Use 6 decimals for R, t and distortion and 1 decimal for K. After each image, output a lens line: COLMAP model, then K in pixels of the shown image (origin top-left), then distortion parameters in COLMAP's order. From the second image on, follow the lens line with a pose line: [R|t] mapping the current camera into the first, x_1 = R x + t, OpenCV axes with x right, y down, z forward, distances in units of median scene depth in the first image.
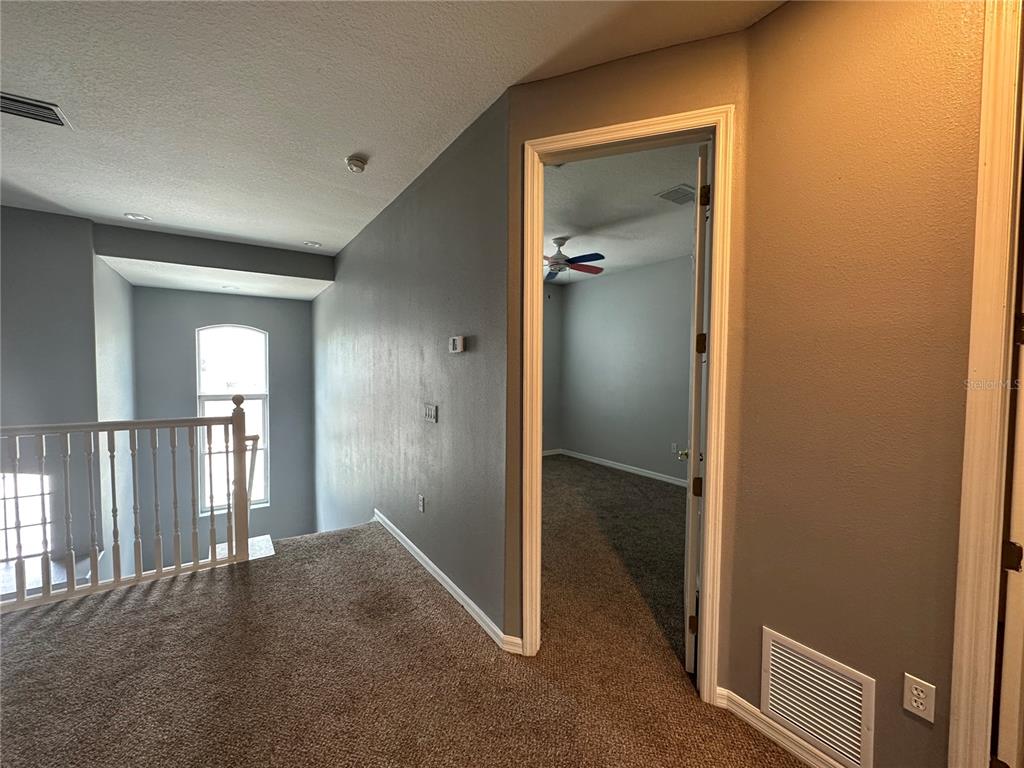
lens RADIAL K [[410.4, 0, 514.4], [0, 410.4, 384.4], [0, 0, 1]] dist [-0.001432, 0.000388]
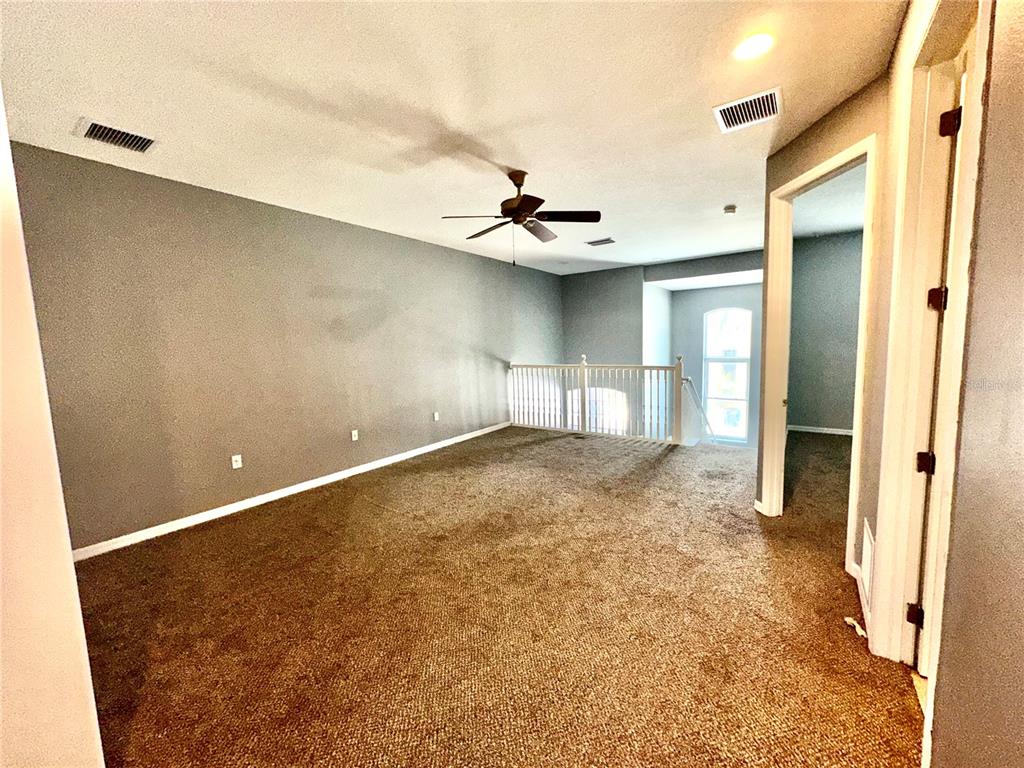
lens RADIAL K [[410.4, 0, 511.0], [0, 410.4, 381.7], [0, 0, 1]] dist [-0.001432, 0.000388]
pose [[0.350392, 0.087806, -0.932478, 0.976455], [-0.014509, 0.995985, 0.088334, 0.014038], [0.936491, -0.017422, 0.350259, -0.411563]]
